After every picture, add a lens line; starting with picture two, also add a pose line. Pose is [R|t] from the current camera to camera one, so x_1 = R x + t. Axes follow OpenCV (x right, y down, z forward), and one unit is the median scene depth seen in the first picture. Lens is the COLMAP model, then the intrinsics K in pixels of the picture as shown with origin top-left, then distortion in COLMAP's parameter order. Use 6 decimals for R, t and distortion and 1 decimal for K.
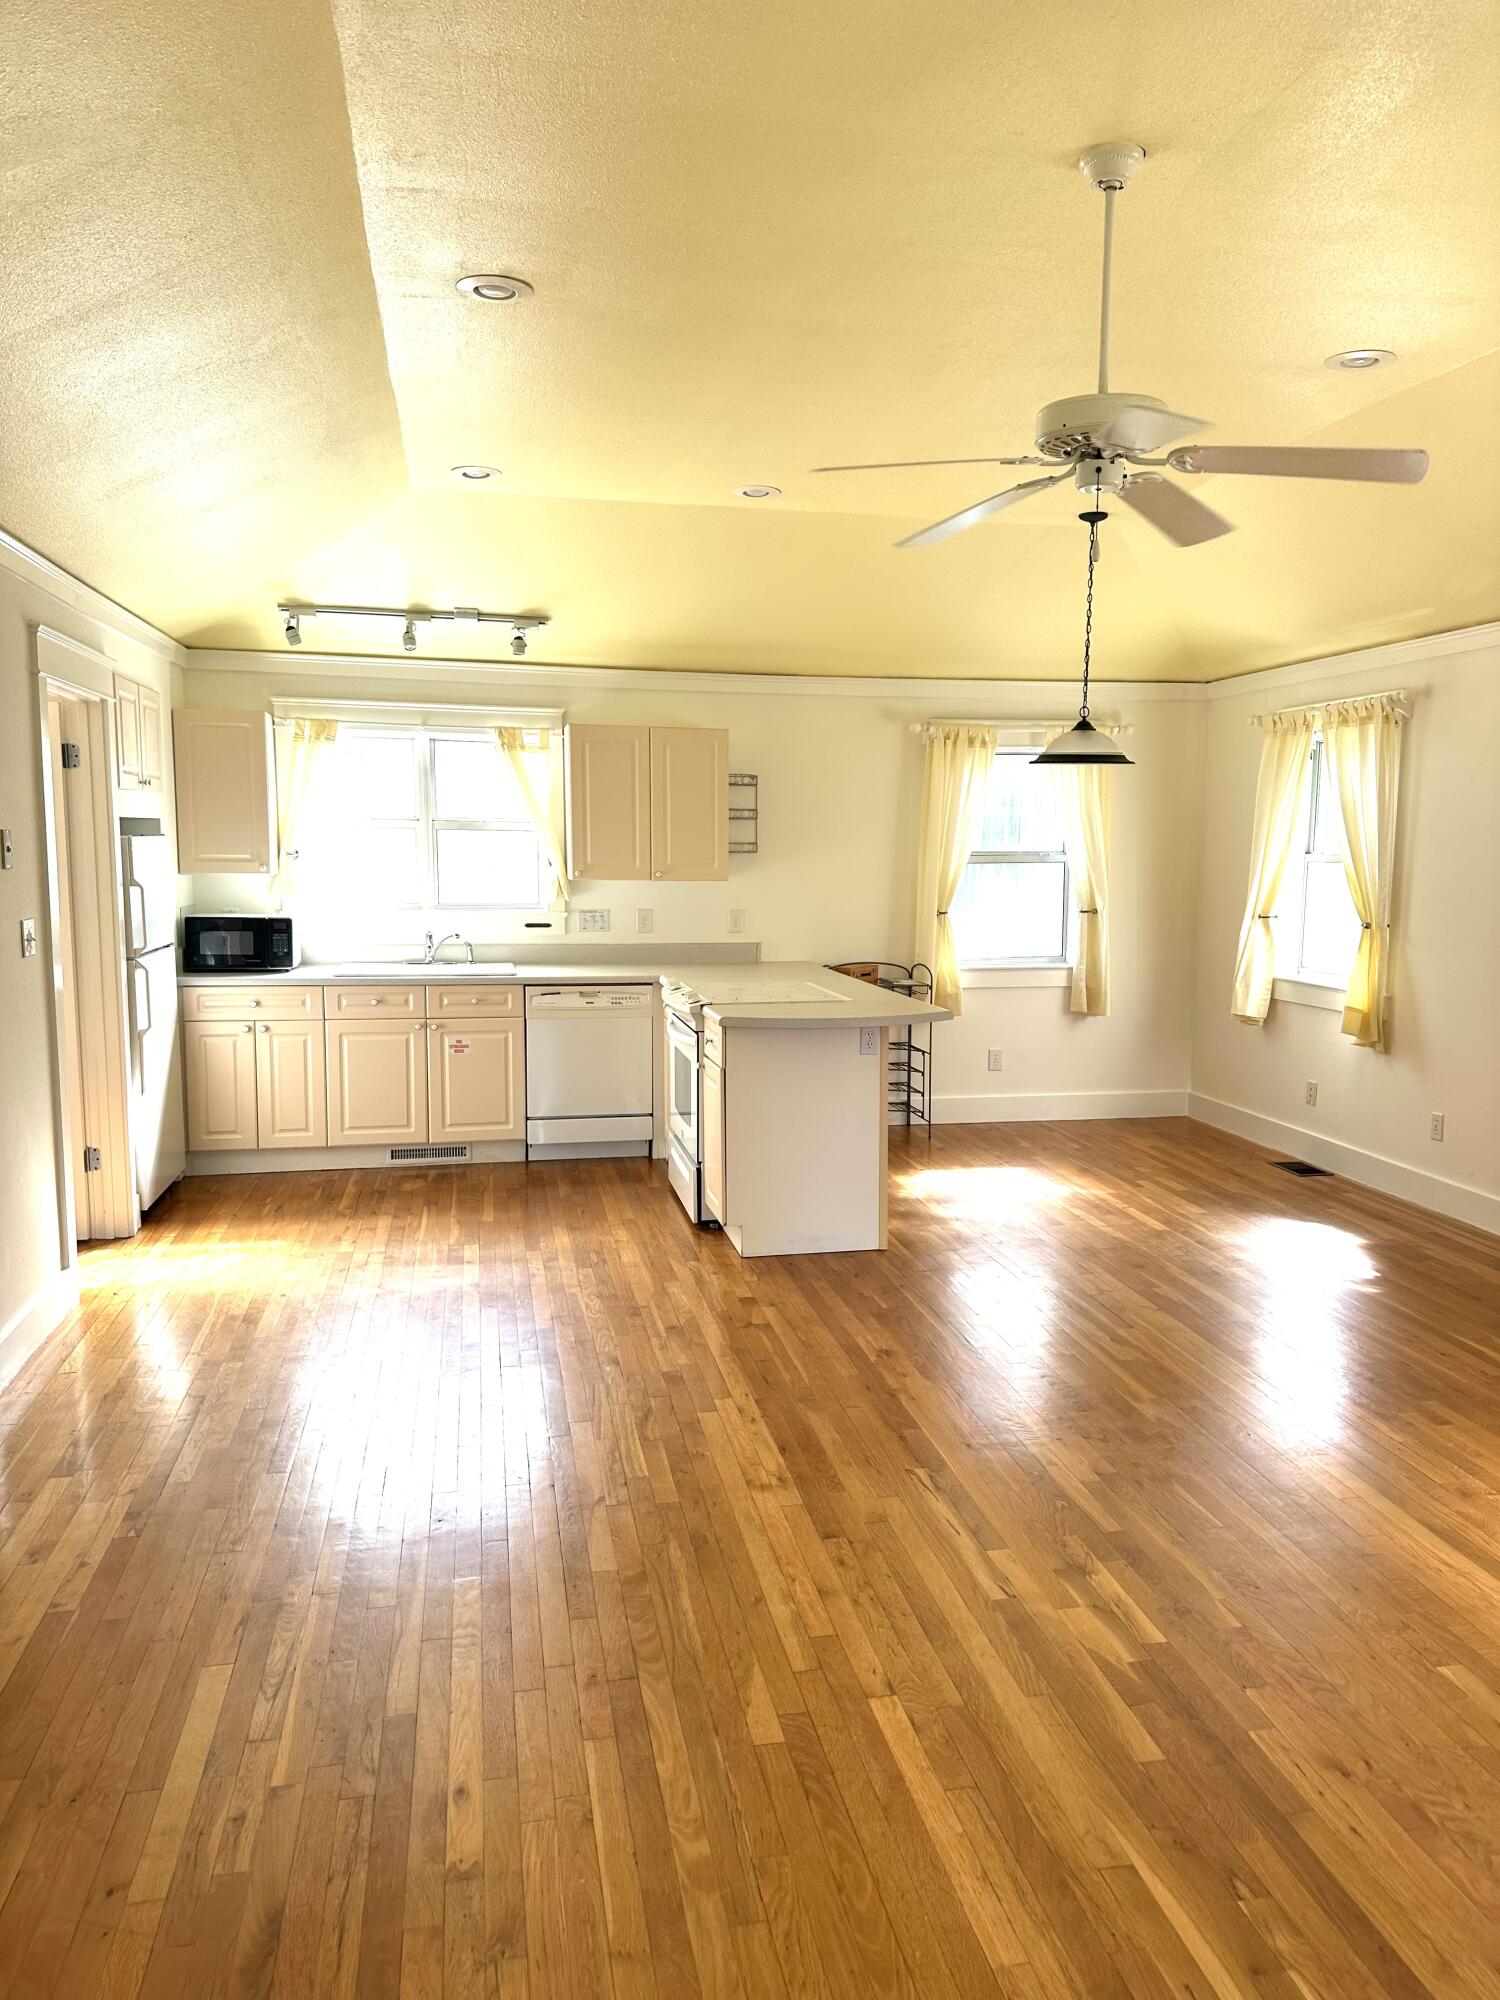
lens RADIAL K [[1411.1, 0, 755.1], [0, 1411.1, 1011.2], [0, 0, 1]] dist [0.133072, -0.155206]
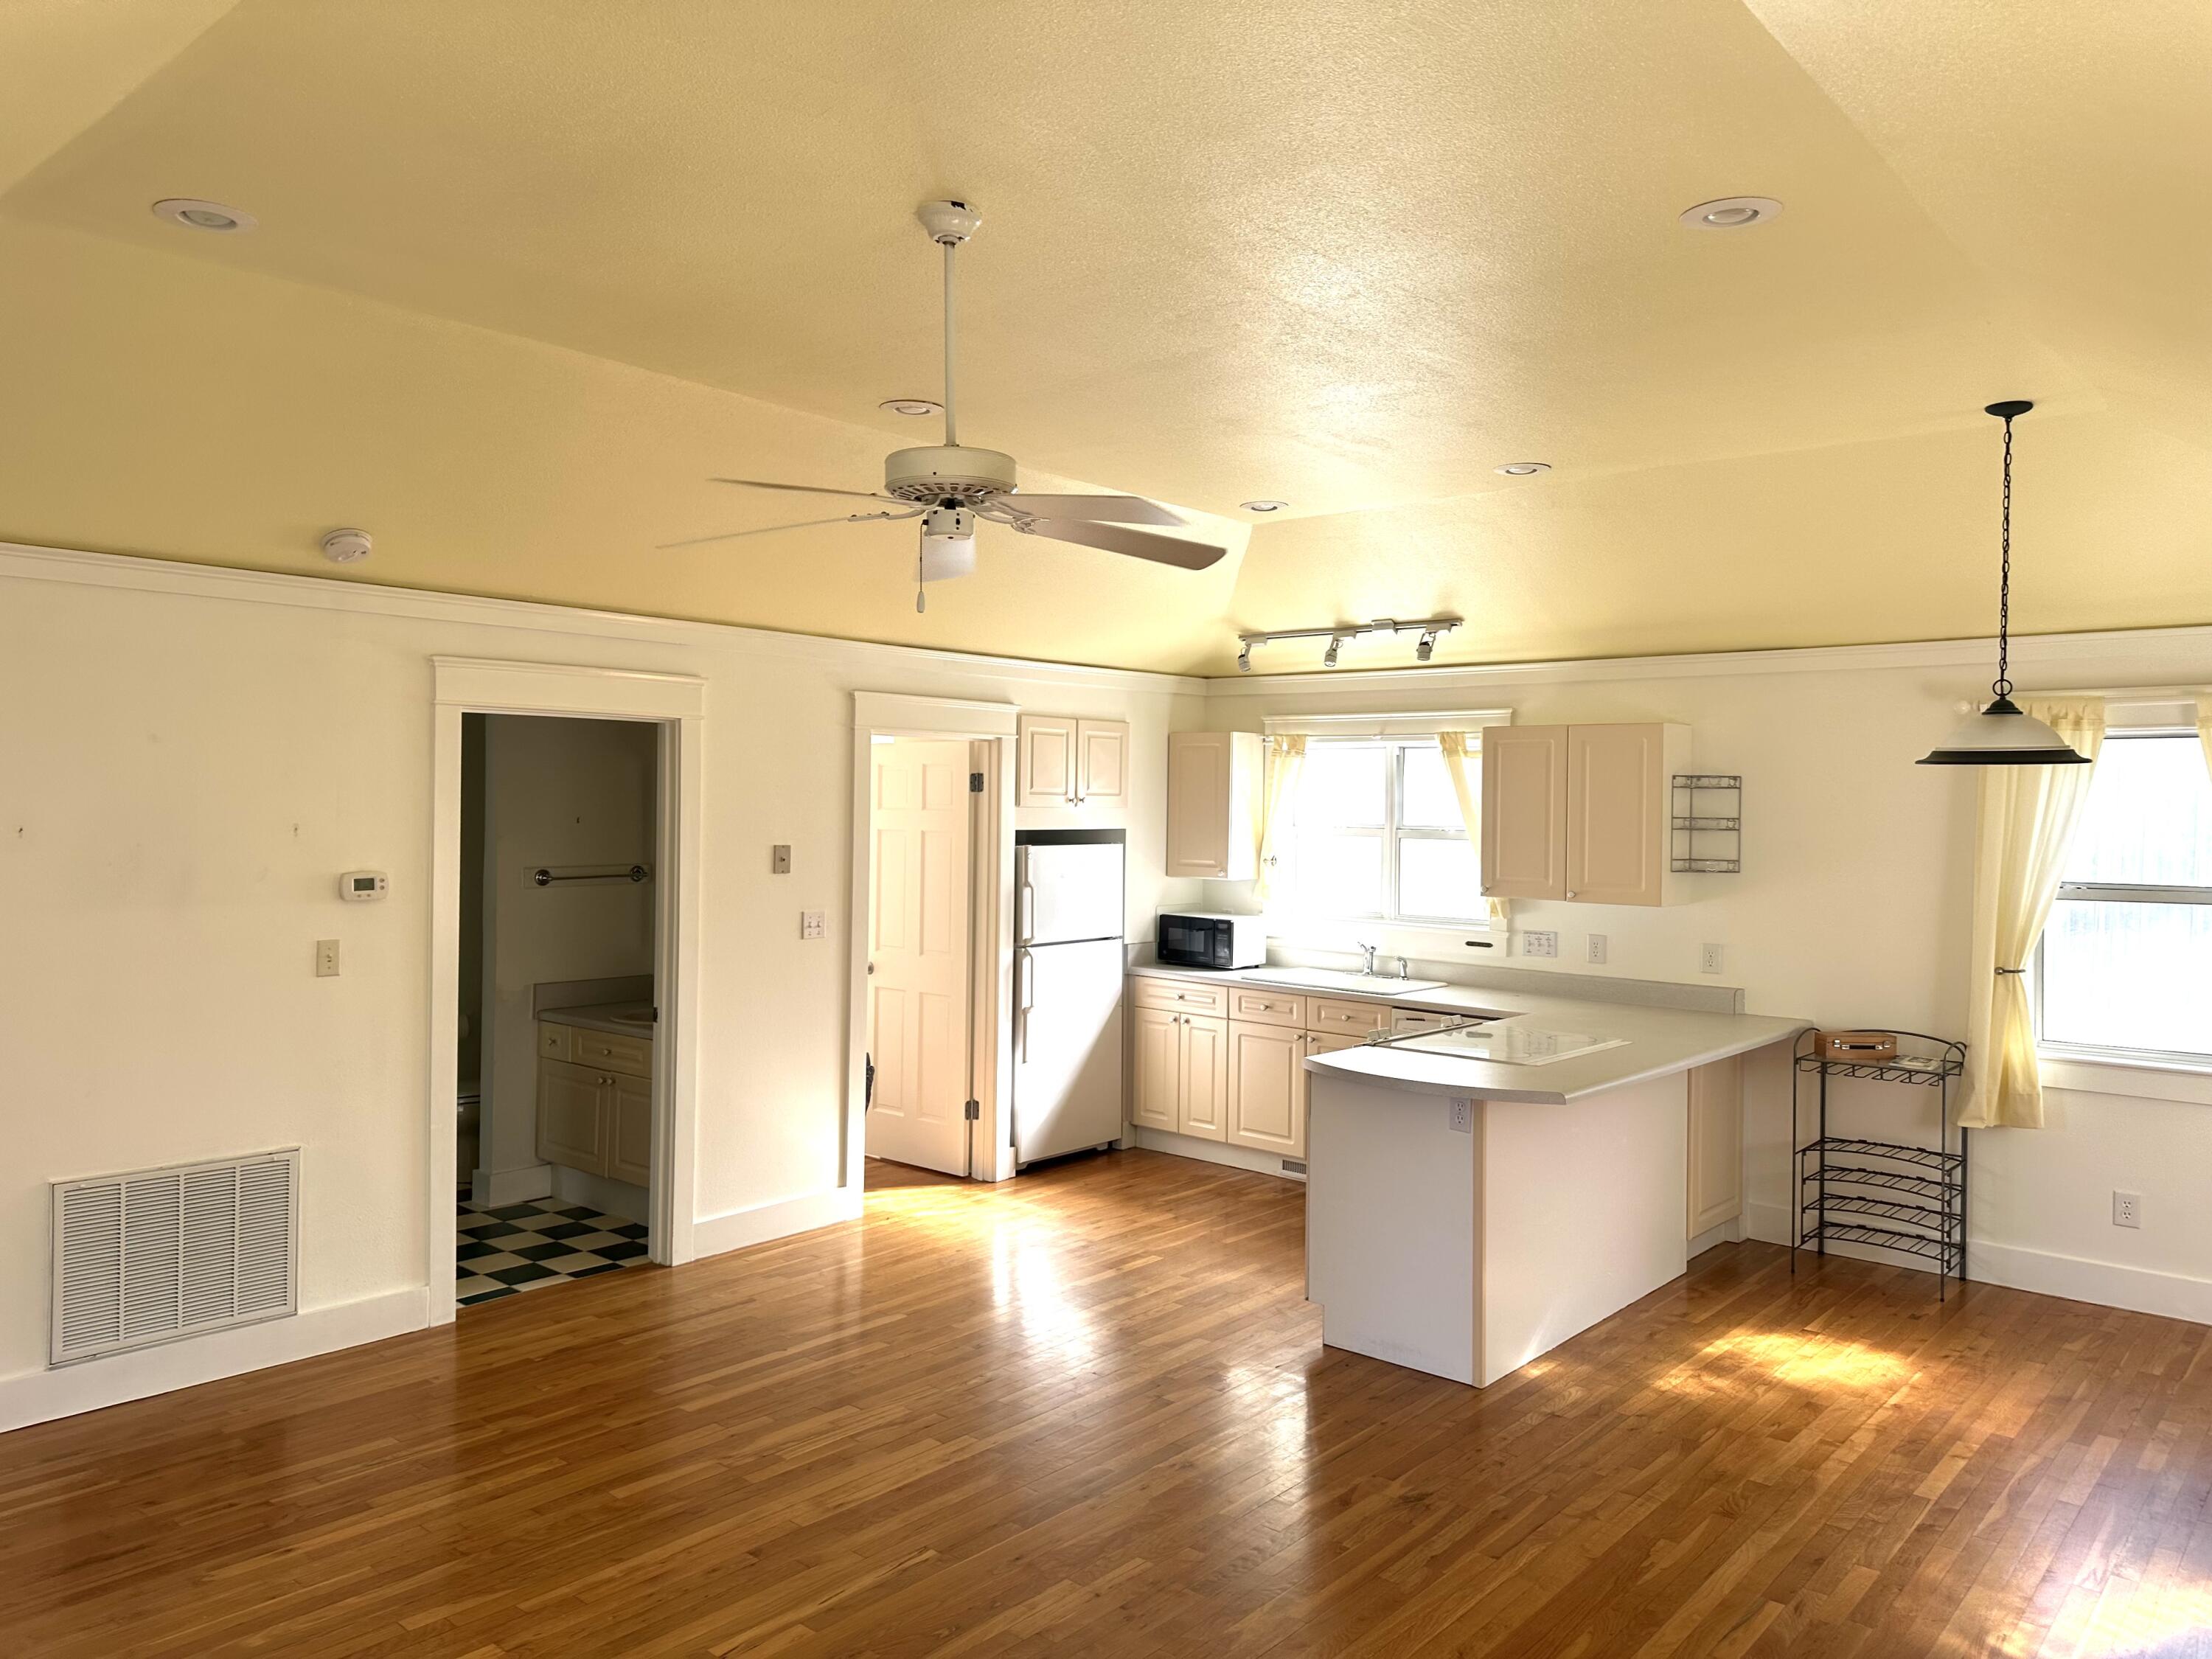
lens RADIAL K [[1533.7, 0, 1088.2], [0, 1533.7, 786.7], [0, 0, 1]] dist [0.004045, -0.000928]
pose [[0.594628, -0.008043, -0.803961, 0.525503], [-0.105666, 0.990495, -0.088061, -0.051480], [0.797027, 0.137315, 0.588126, 0.227203]]
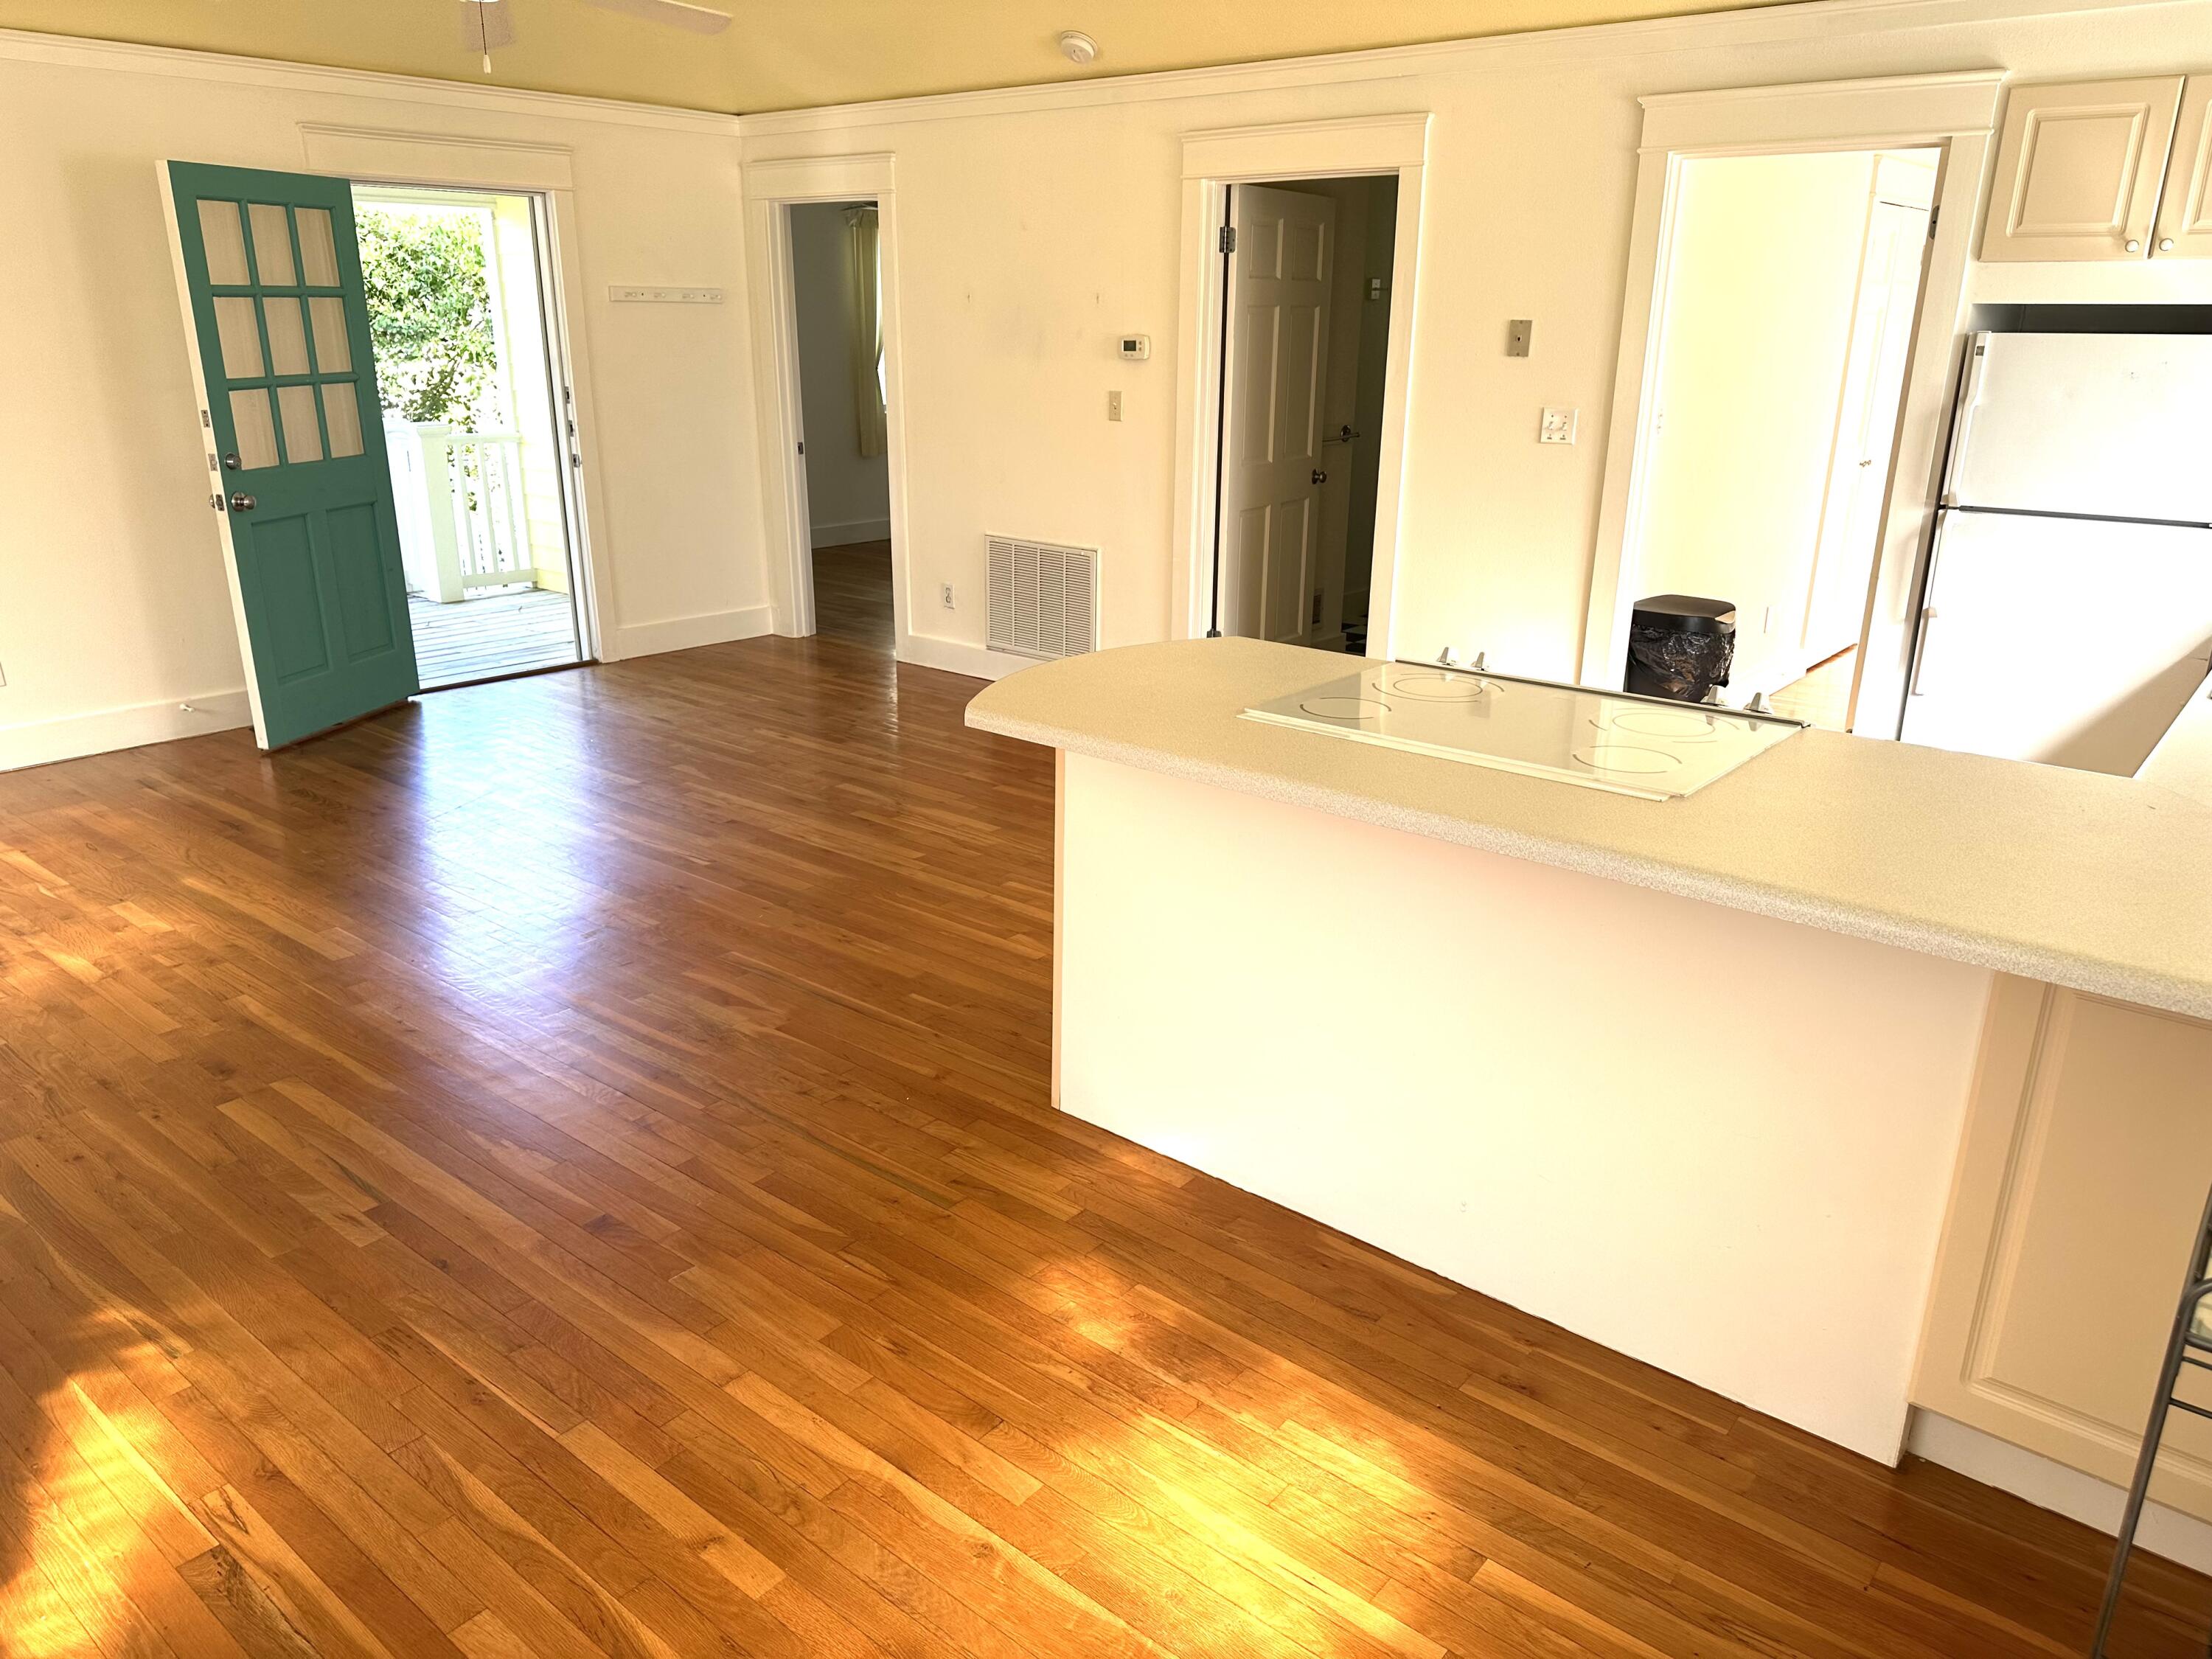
lens RADIAL K [[1533.7, 0, 1088.2], [0, 1533.7, 786.7], [0, 0, 1]] dist [0.004045, -0.000928]
pose [[-0.779705, 0.168394, -0.603079, 0.334092], [-0.090333, 0.922830, 0.374465, -0.130430], [0.619597, 0.346450, -0.704324, 1.108322]]
